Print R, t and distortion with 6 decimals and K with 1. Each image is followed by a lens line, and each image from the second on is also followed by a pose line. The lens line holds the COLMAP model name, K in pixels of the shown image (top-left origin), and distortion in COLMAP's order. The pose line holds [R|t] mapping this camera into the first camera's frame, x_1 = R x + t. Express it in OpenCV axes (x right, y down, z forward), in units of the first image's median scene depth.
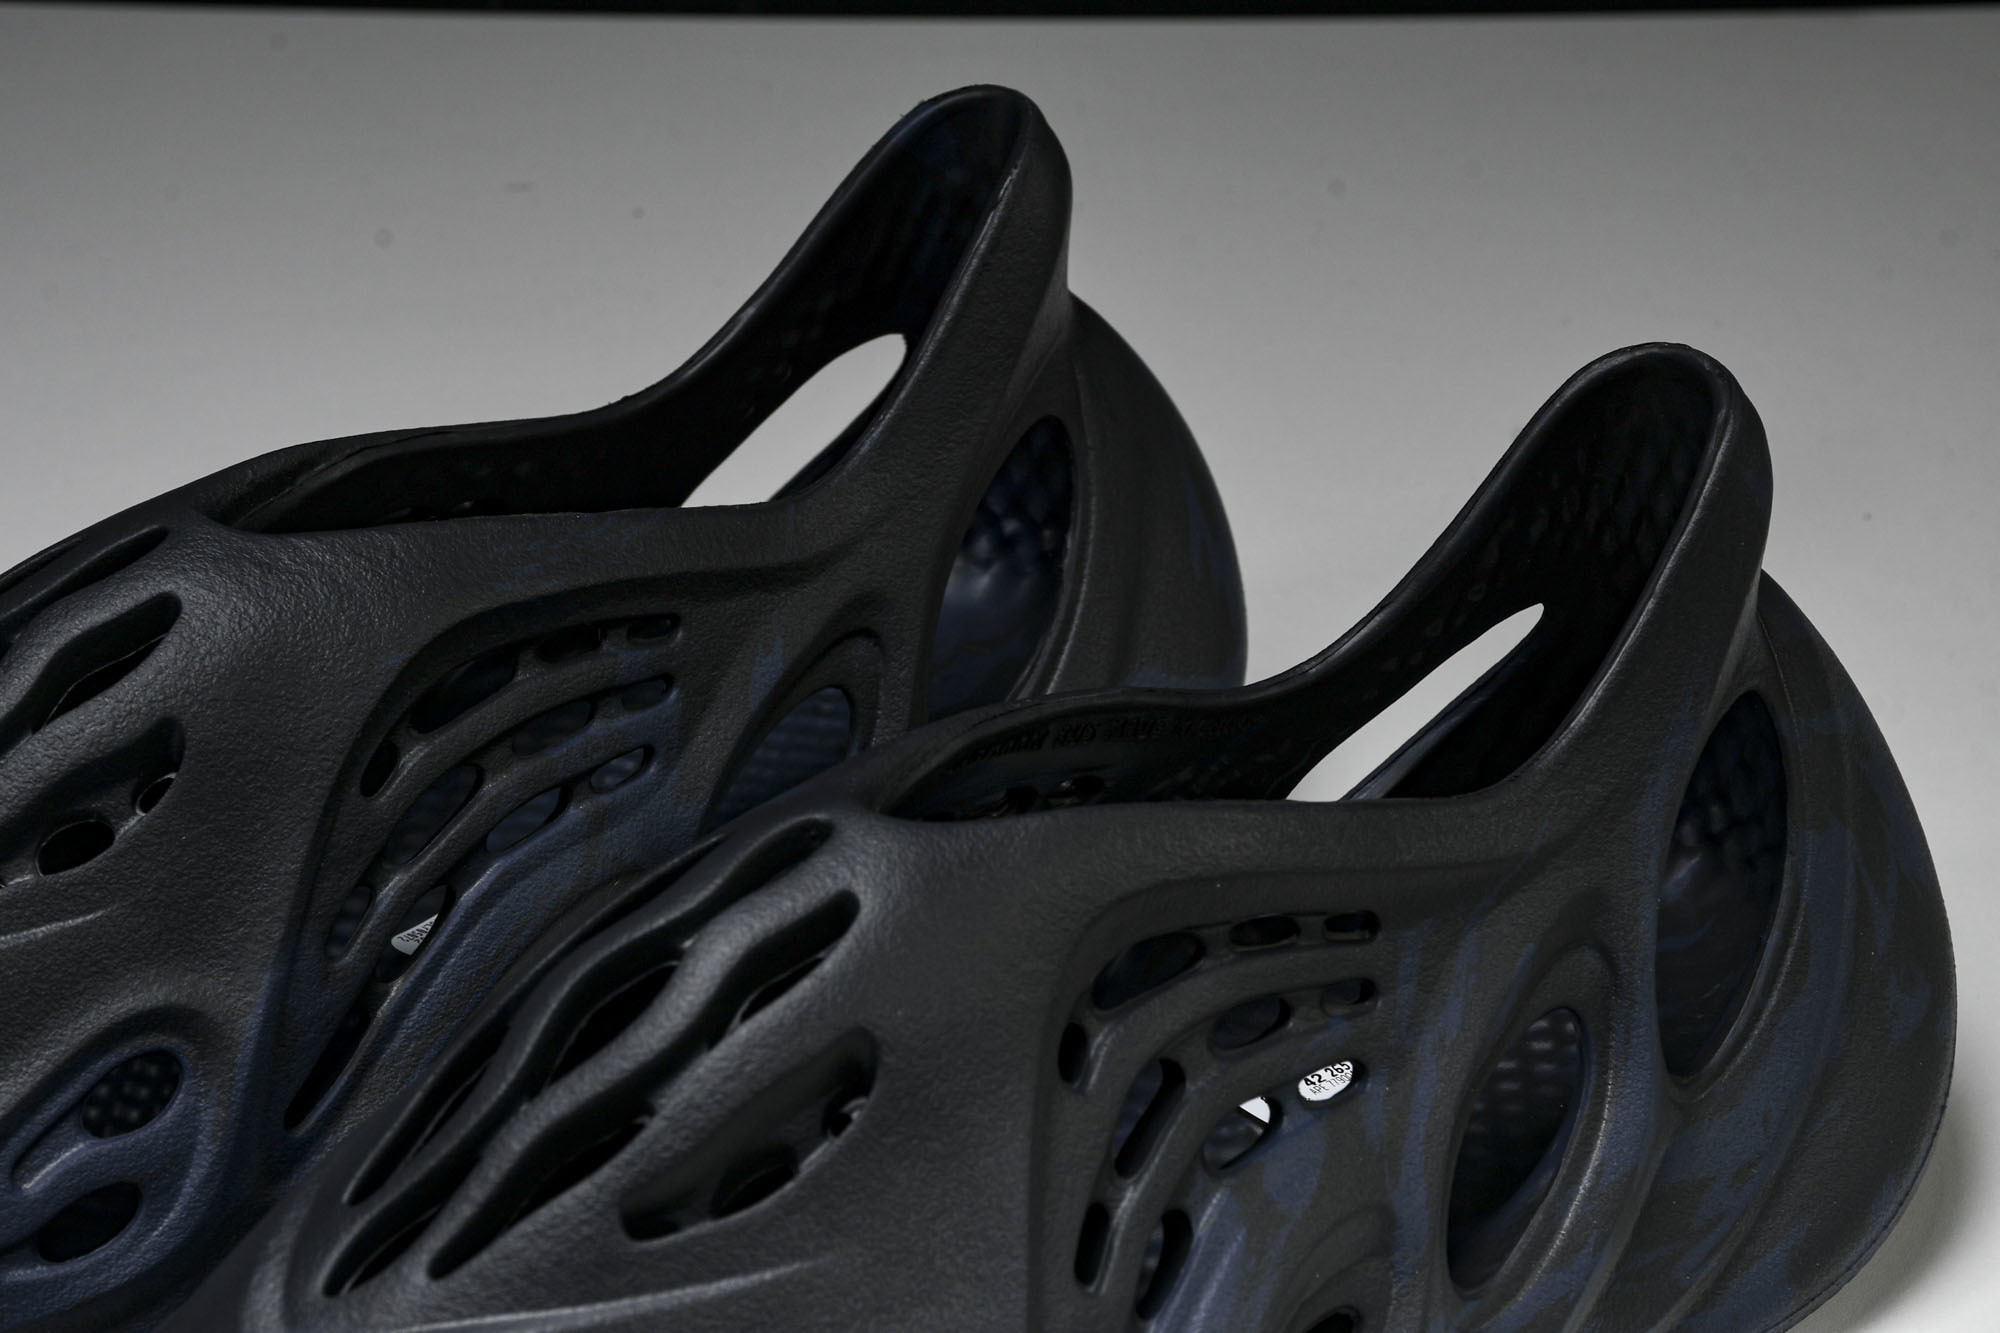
lens RADIAL K [[6354.6, 0, 981.8], [0, 6354.6, 682.4], [0, 0, 1]] dist [0.893177, 0.000000]
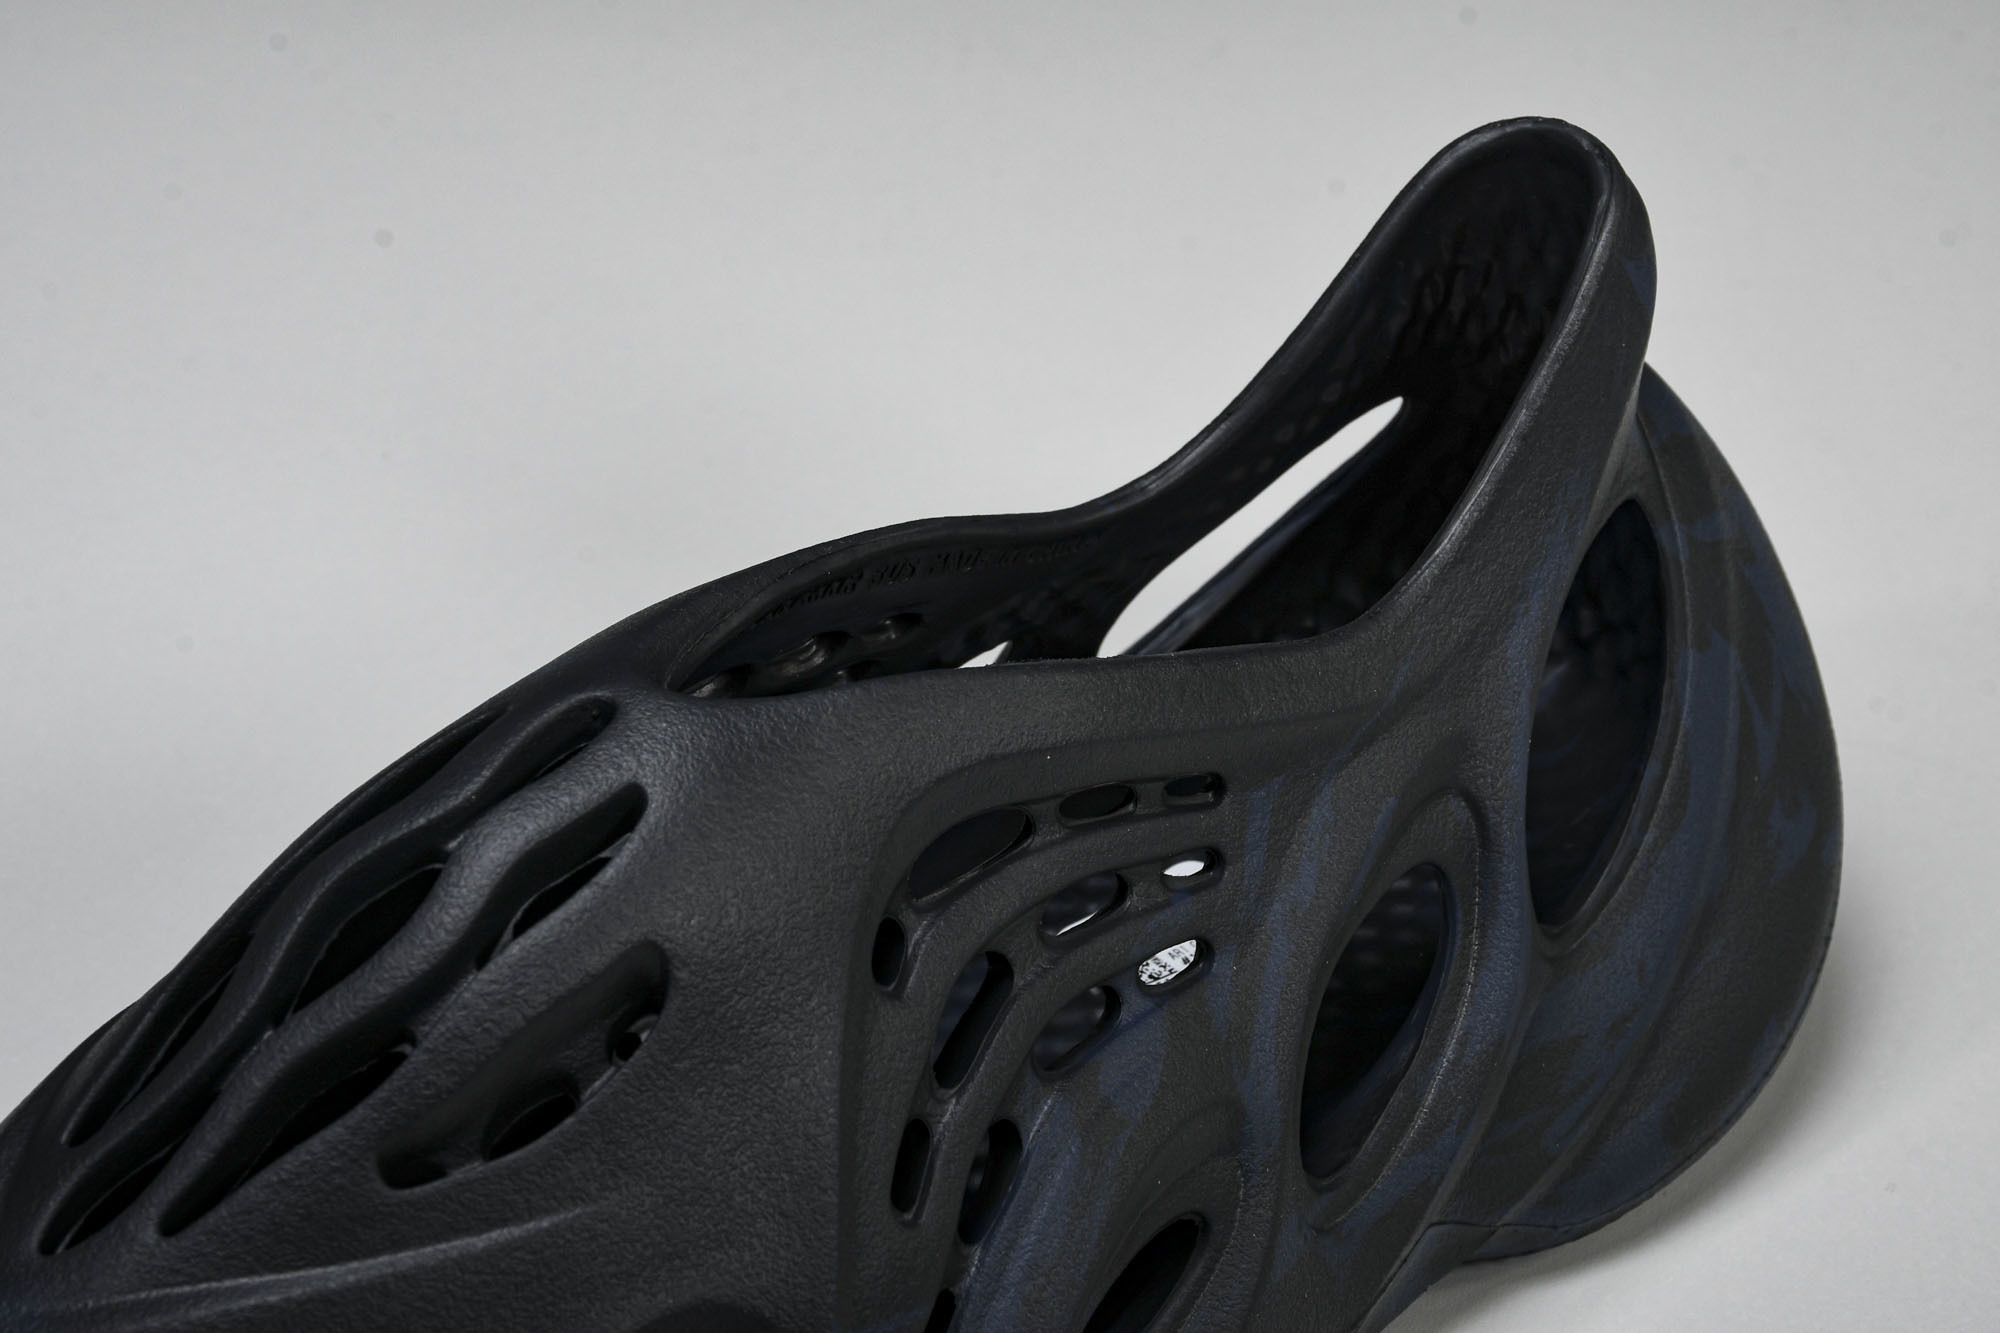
lens RADIAL K [[5746.8, 0, 941.0], [0, 5746.8, 710.1], [0, 0, 1]] dist [0.775502, 0.000000]
pose [[0.999814, -0.008544, 0.017266, 0.007522], [0.006907, 0.995663, 0.092778, -0.047998], [-0.017984, -0.092642, 0.995537, 0.183212]]
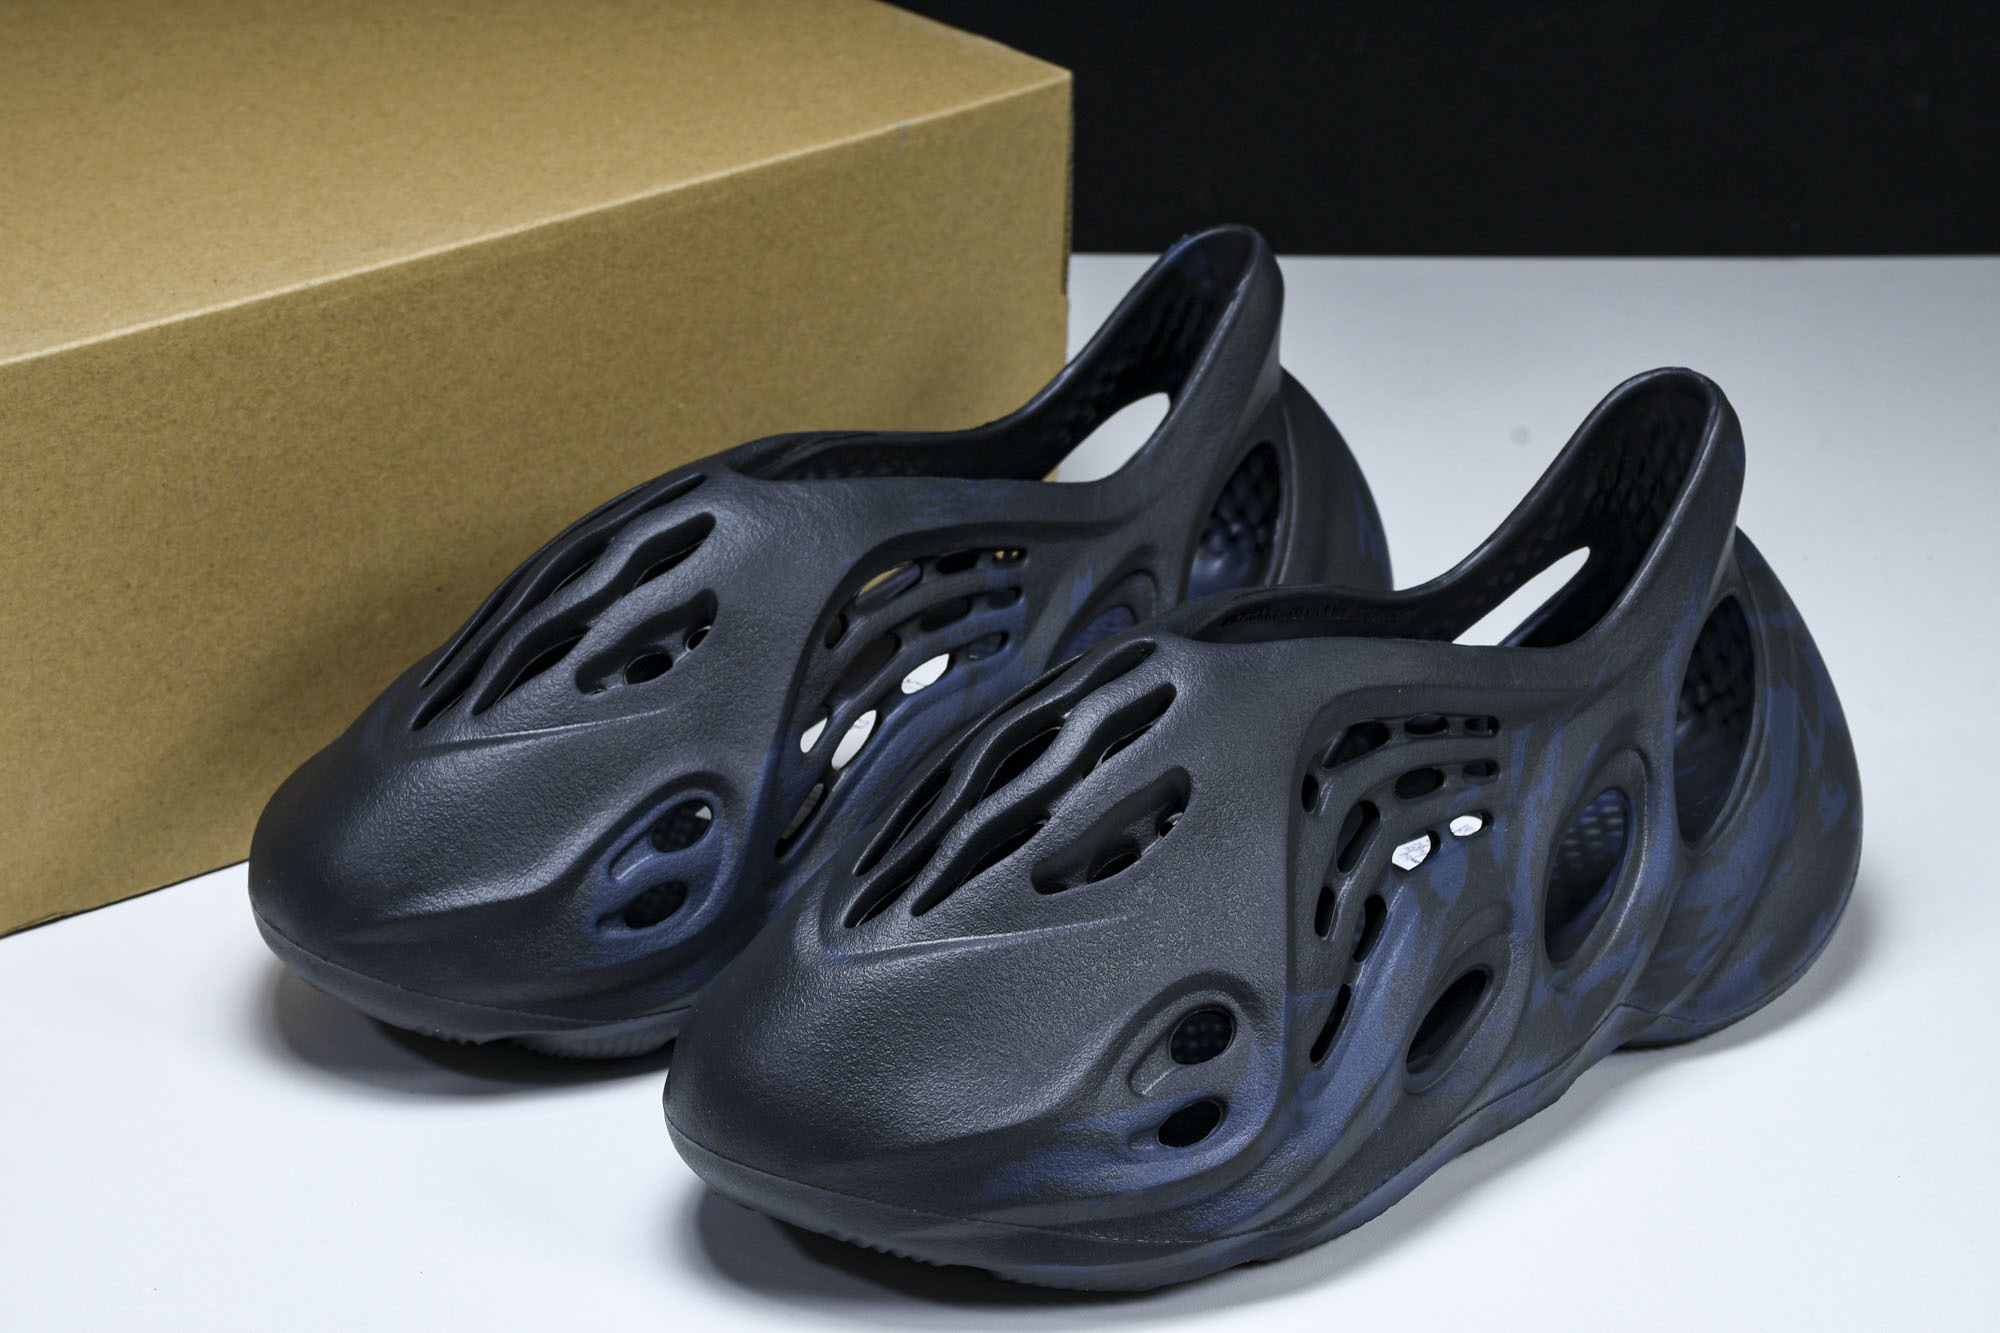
lens RADIAL K [[5081.4, 0, 1014.8], [0, 5081.4, 652.2], [0, 0, 1]] dist [0.684426, 0.000000]
pose [[0.999883, 0.000618, 0.015262, -0.071862], [0.000451, 0.997553, -0.069919, 0.104030], [-0.015268, 0.069918, 0.997436, -0.225108]]
